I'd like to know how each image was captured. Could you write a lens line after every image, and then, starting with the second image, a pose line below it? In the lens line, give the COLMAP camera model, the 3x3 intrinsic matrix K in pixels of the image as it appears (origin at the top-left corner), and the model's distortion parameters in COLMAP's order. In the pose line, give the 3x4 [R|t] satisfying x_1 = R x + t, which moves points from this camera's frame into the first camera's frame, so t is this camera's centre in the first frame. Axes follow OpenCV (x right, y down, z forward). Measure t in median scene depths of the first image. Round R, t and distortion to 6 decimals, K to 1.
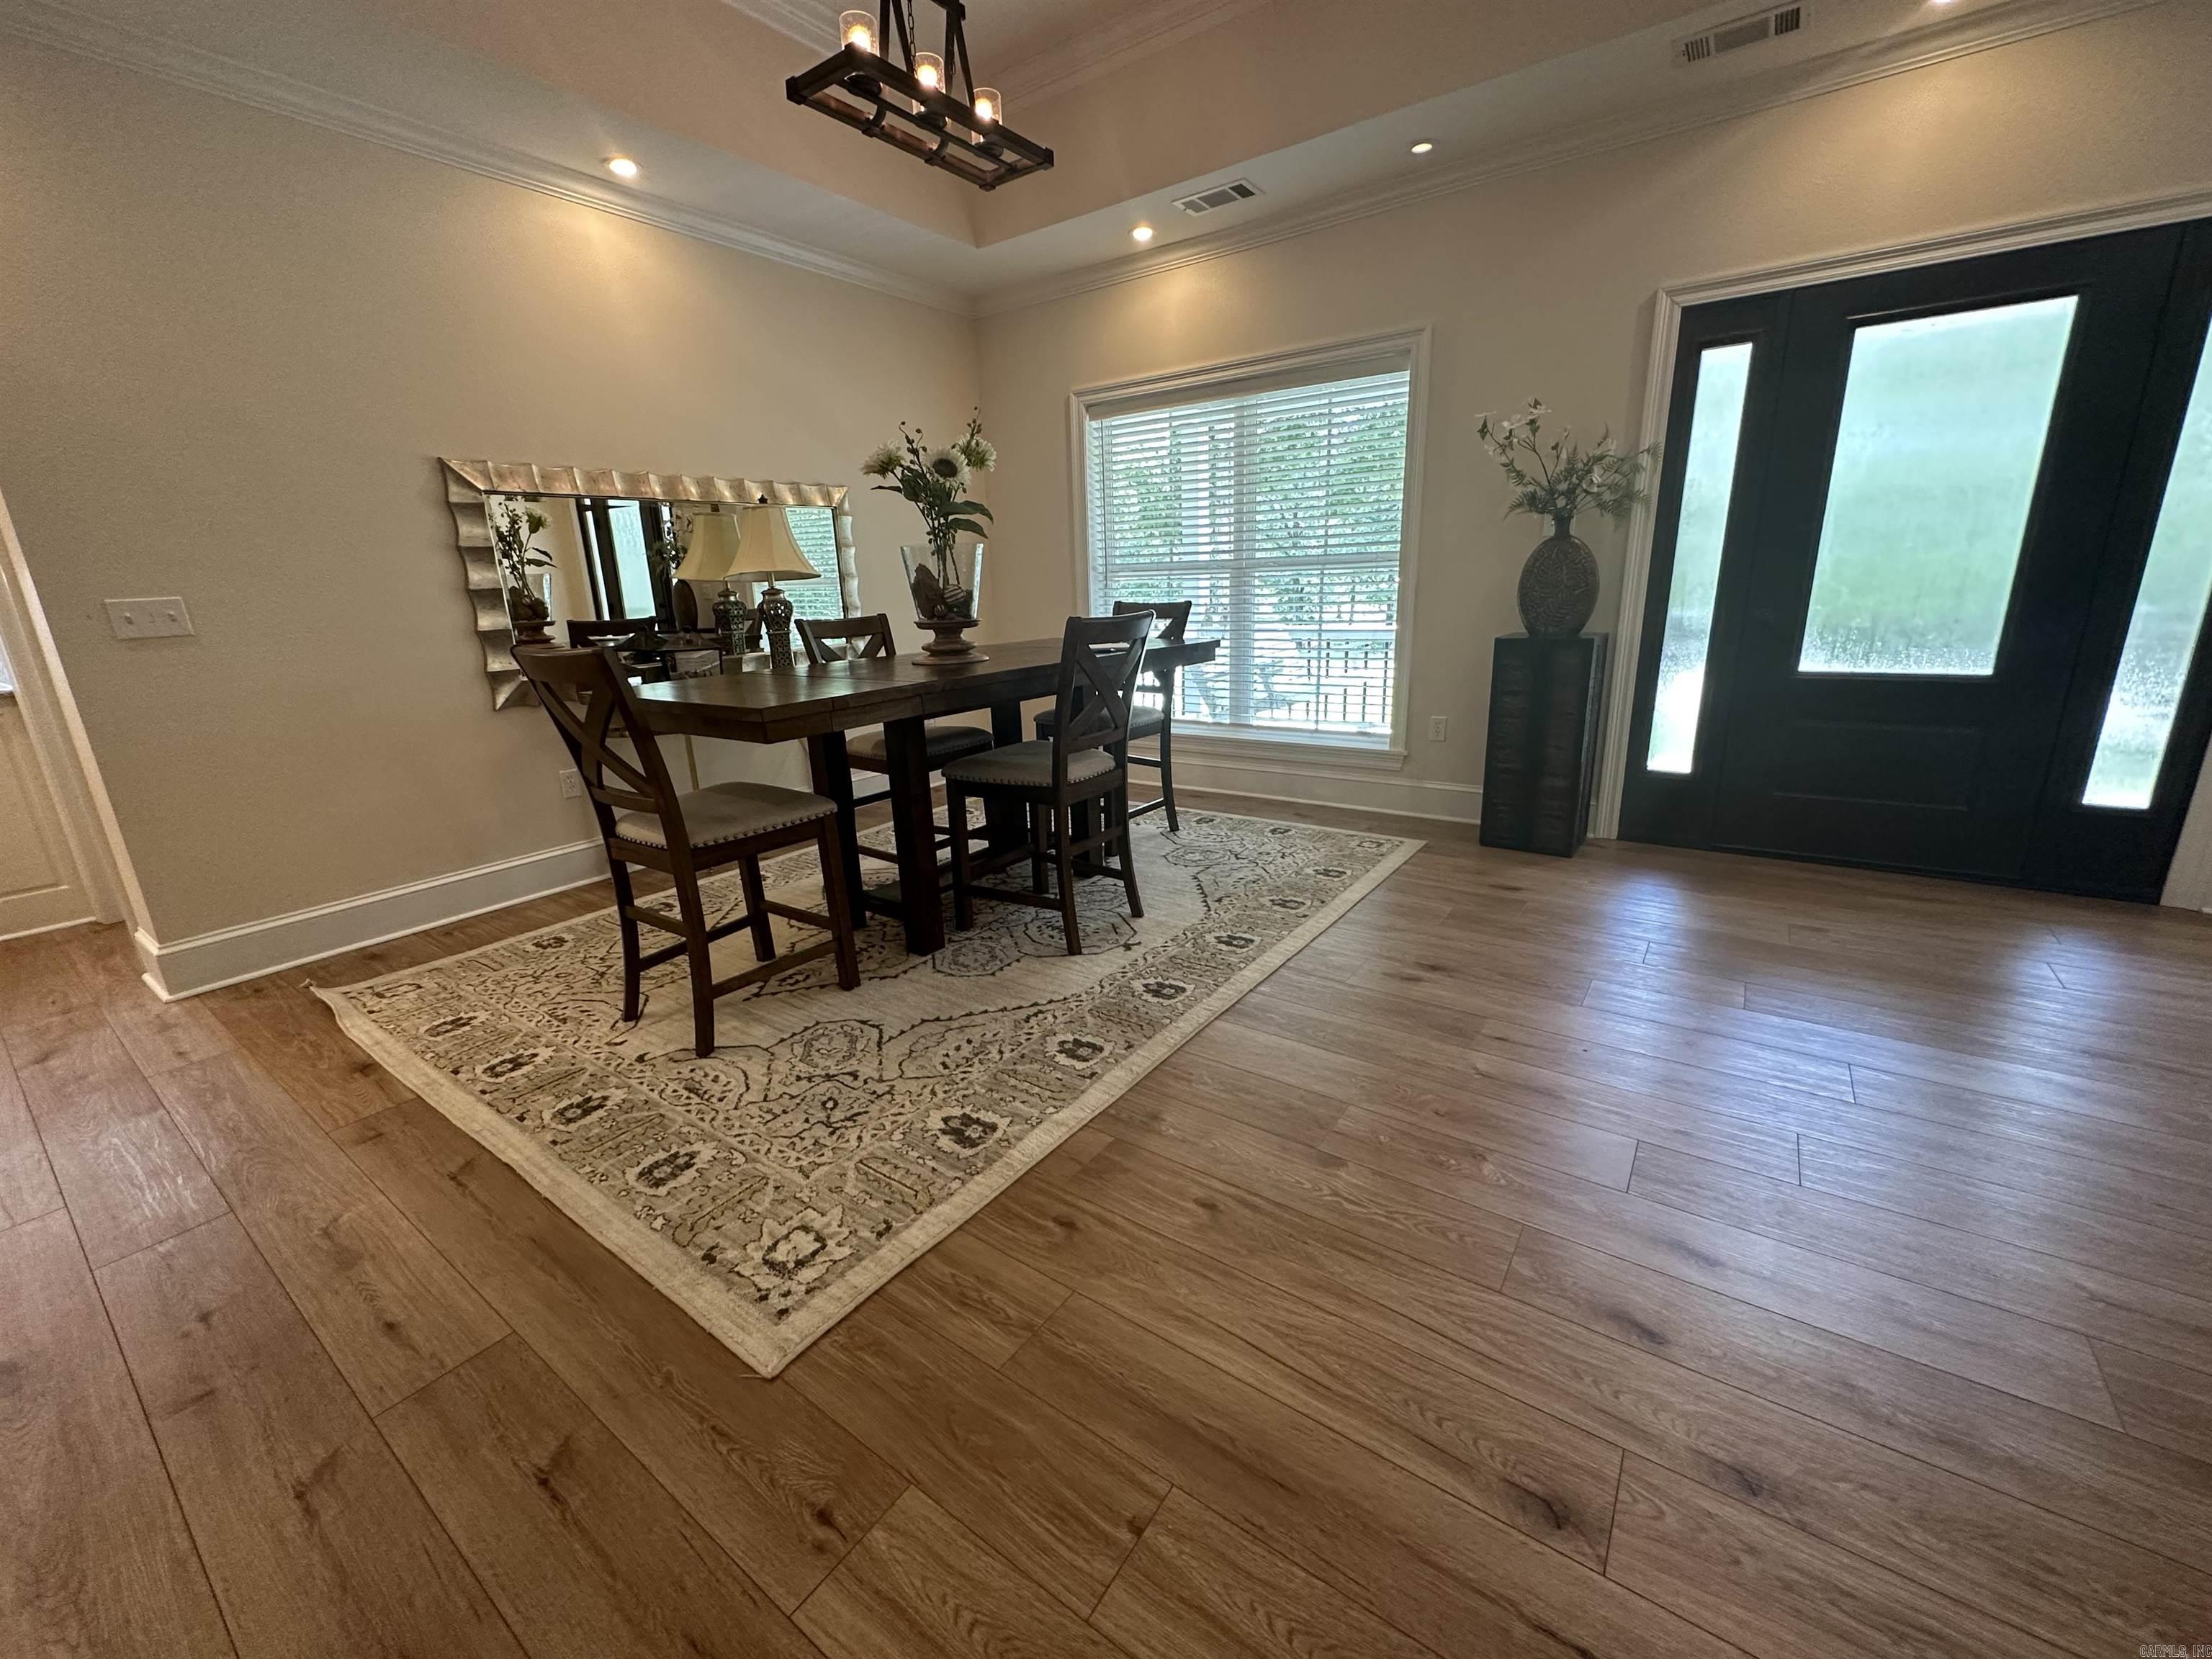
lens RADIAL K [[887.0, 0, 1106.9], [0, 887.0, 831.5], [0, 0, 1]] dist [-0.004059, 0.000936]
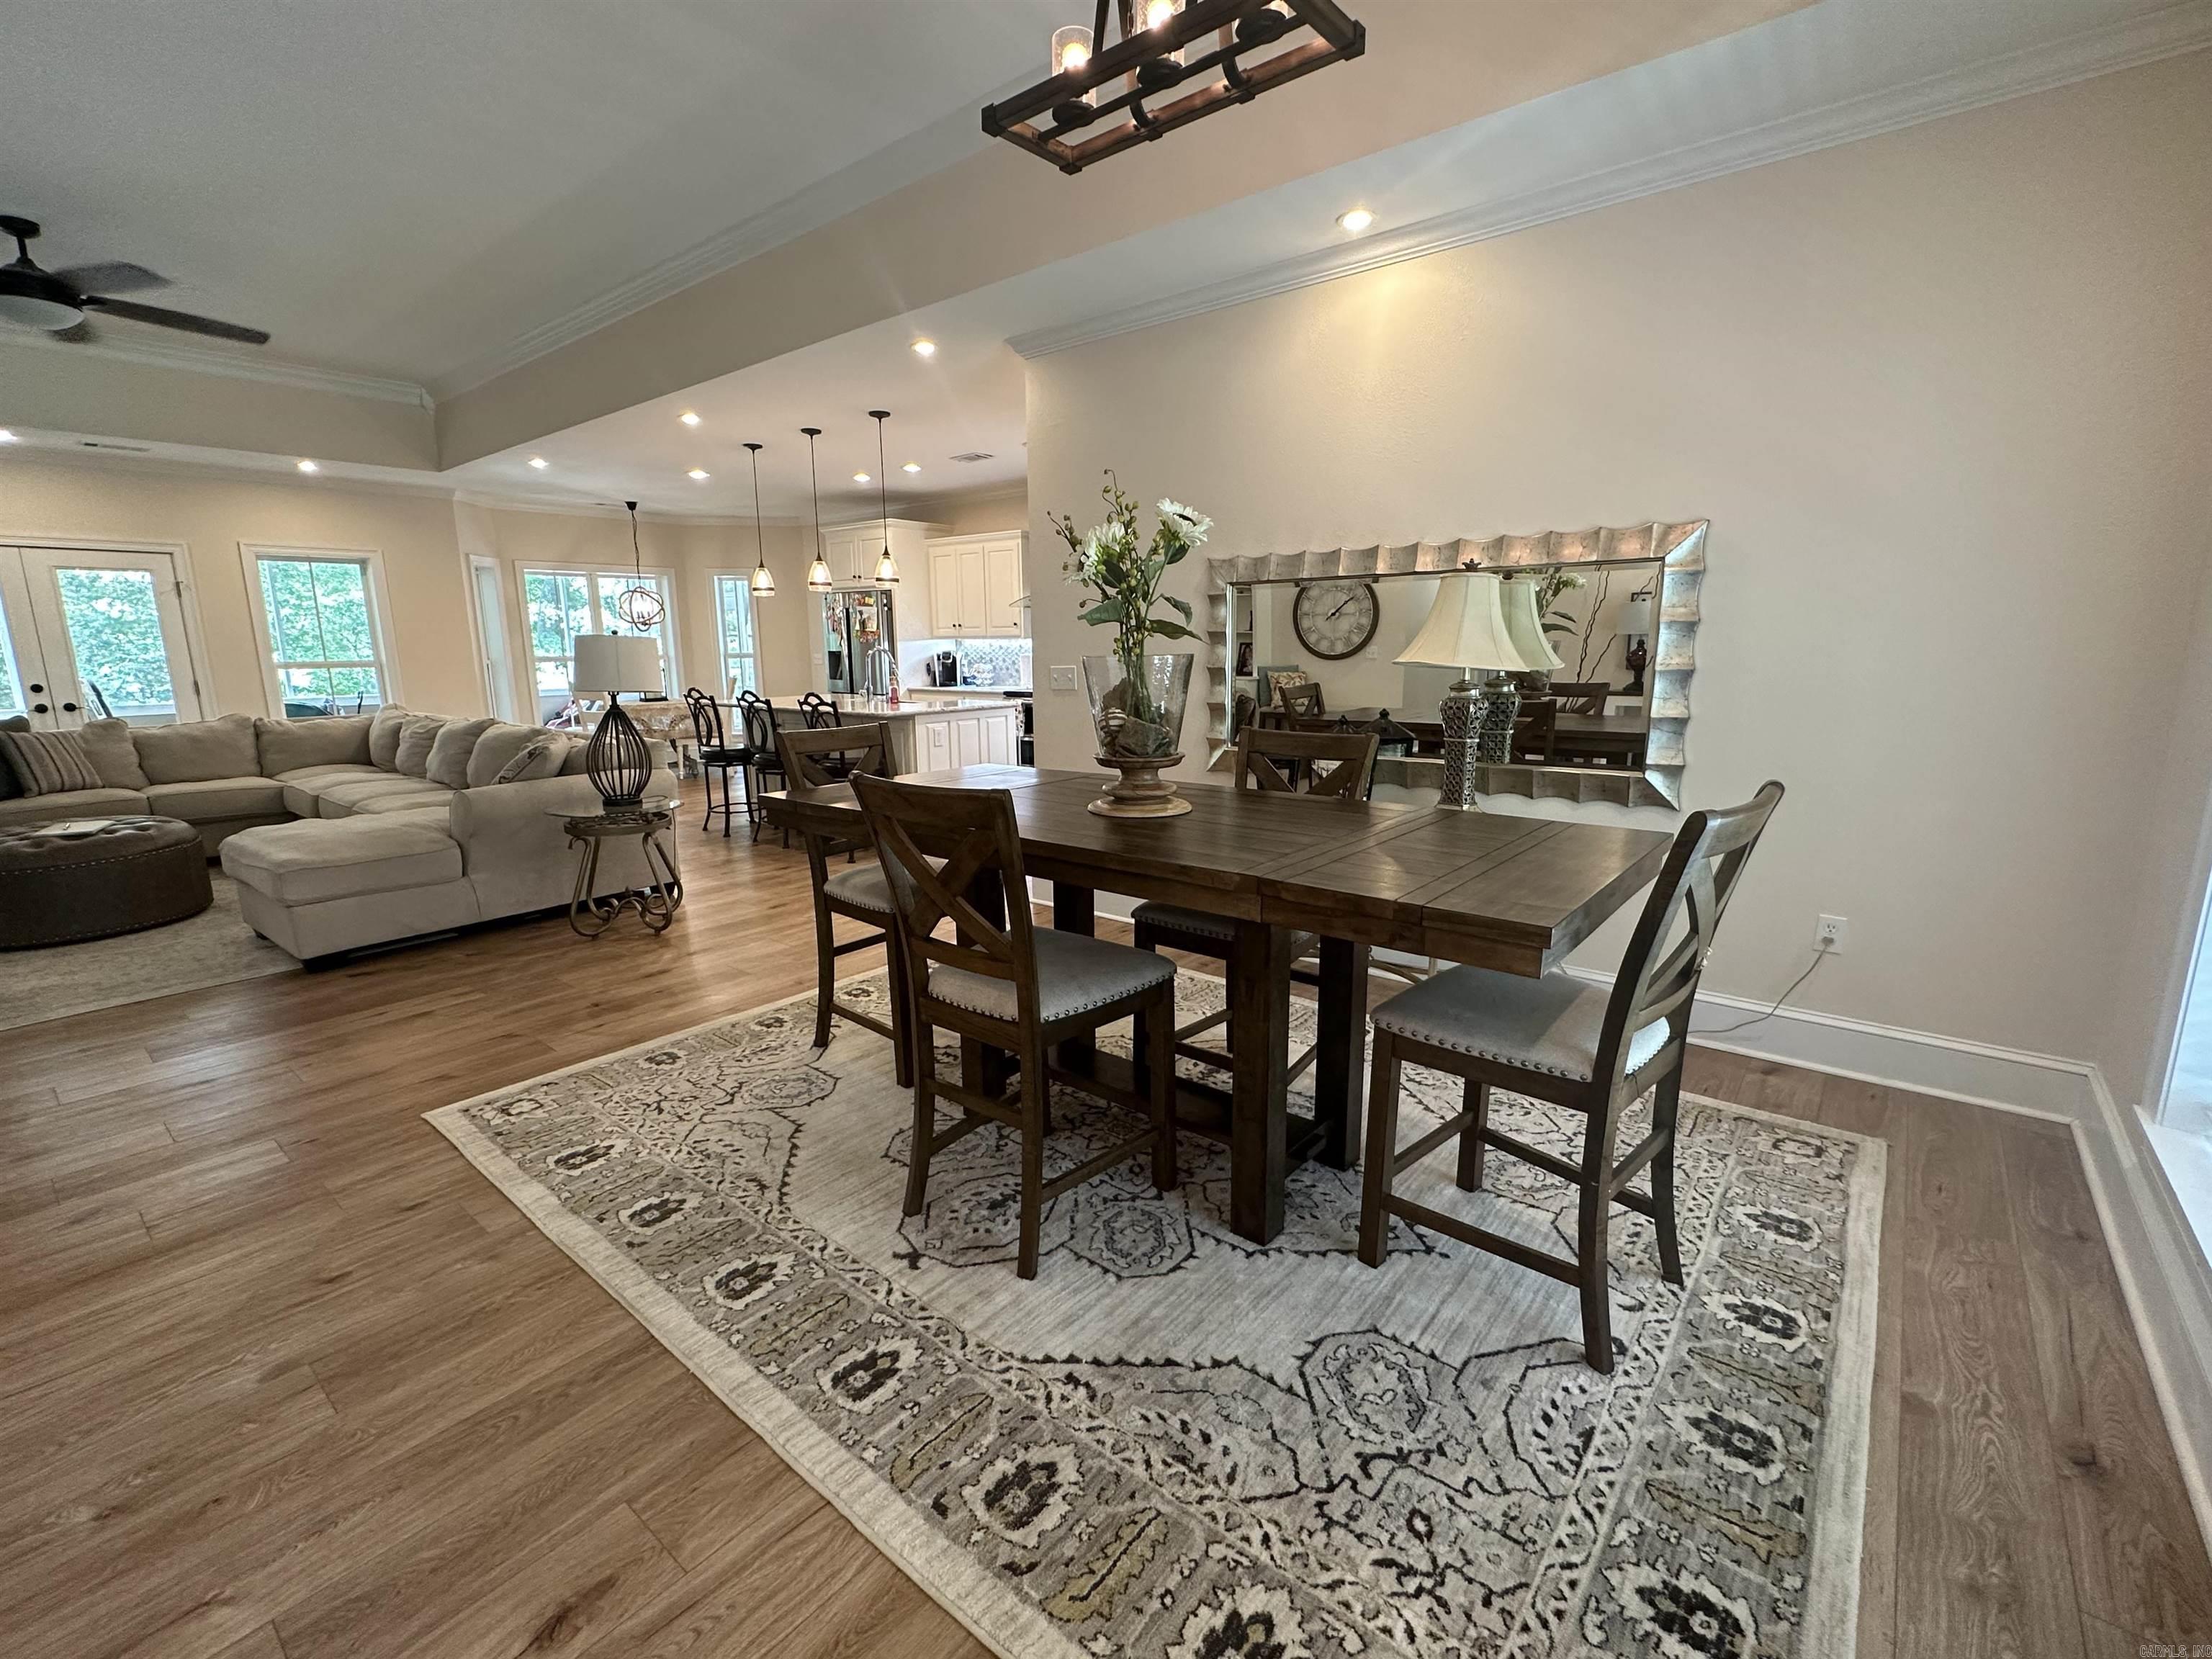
lens RADIAL K [[973.5, 0, 1100.4], [0, 973.5, 831.7], [0, 0, 1]] dist [-0.001100, 0.000646]
pose [[-0.068409, 0.227908, -0.971276, 0.614870], [-0.260029, 0.935834, 0.237906, -0.360368], [0.963175, 0.268835, -0.004757, 0.986756]]
